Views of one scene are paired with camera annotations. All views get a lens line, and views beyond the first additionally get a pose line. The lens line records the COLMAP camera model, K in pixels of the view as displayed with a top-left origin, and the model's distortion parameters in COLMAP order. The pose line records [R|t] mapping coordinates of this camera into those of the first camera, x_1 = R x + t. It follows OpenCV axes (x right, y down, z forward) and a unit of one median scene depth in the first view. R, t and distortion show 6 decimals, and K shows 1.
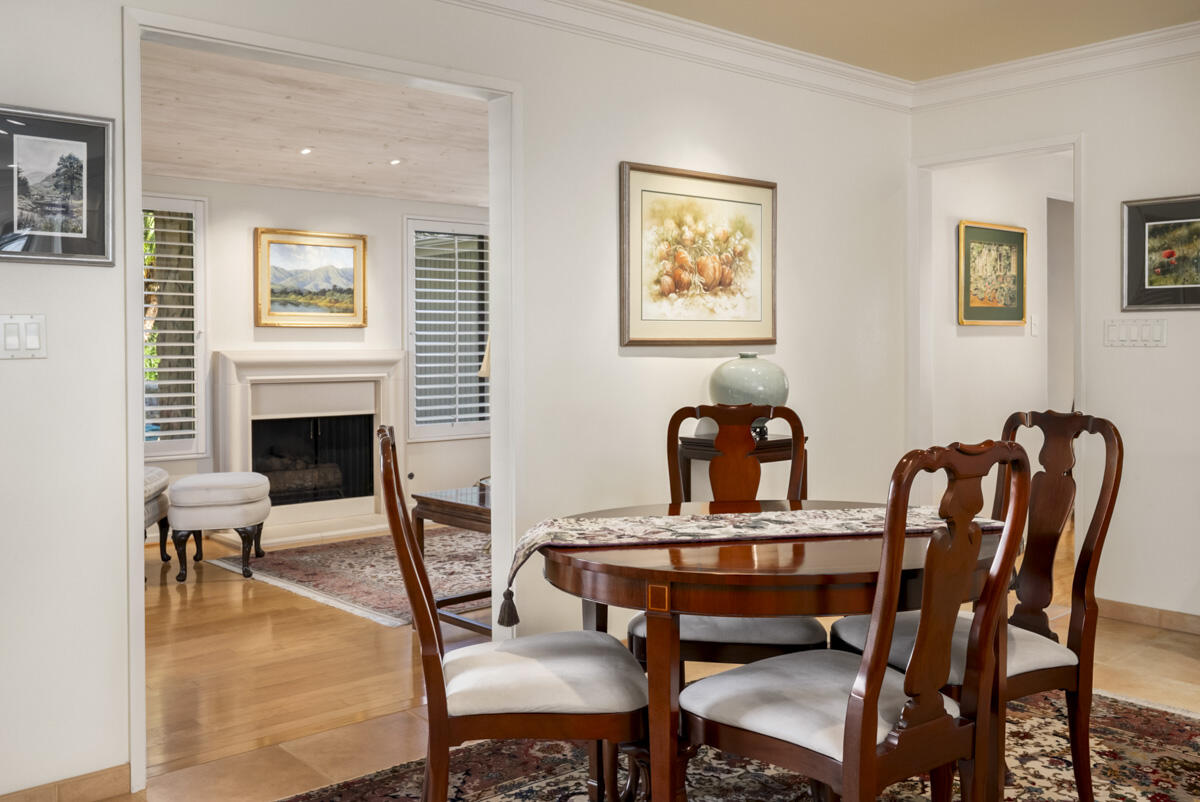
lens RADIAL K [[1085.9, 0, 600.0], [0, 1085.9, 395.3], [0, 0, 1]] dist [0.002964, 0.001318]
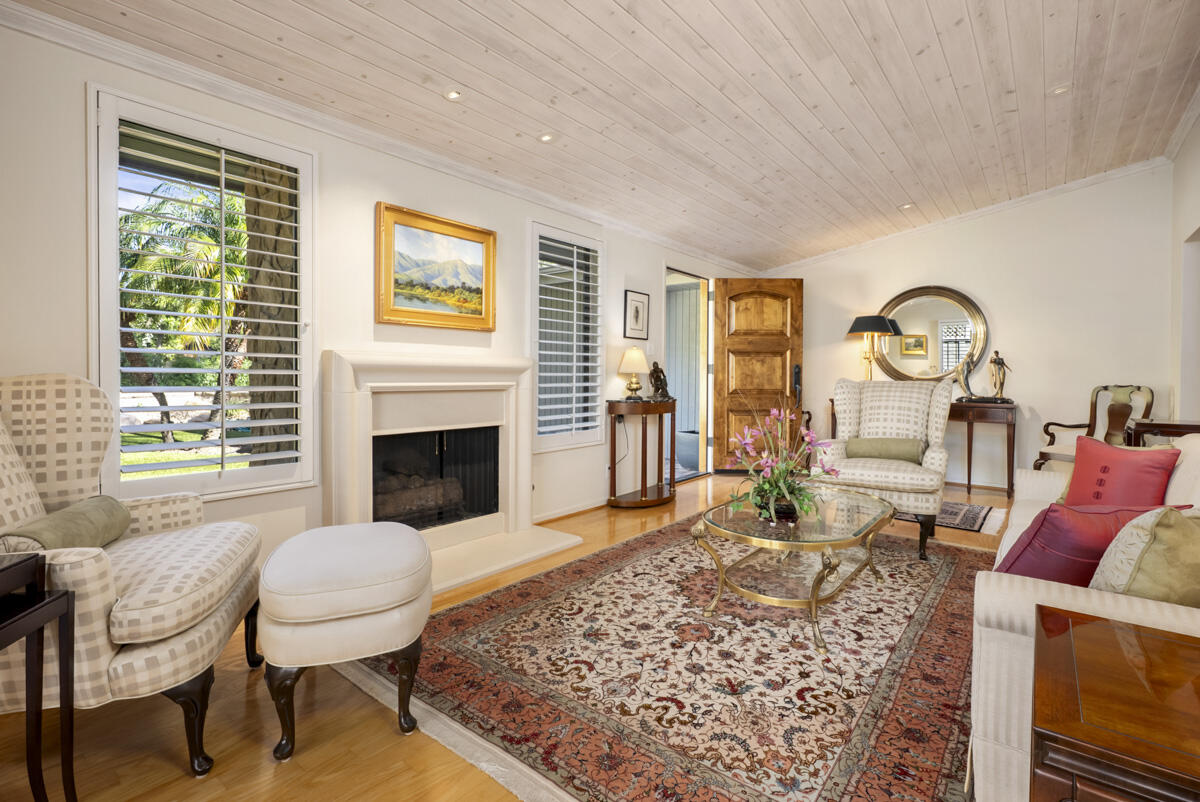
lens RADIAL K [[557.4, 0, 599.1], [0, 557.4, 399.0], [0, 0, 1]] dist [-0.000912, -0.000090]
pose [[0.986534, 0.006715, 0.163416, -0.213307], [-0.006634, 0.999977, -0.001043, -0.005633], [-0.163420, -0.000056, 0.986557, 0.539994]]
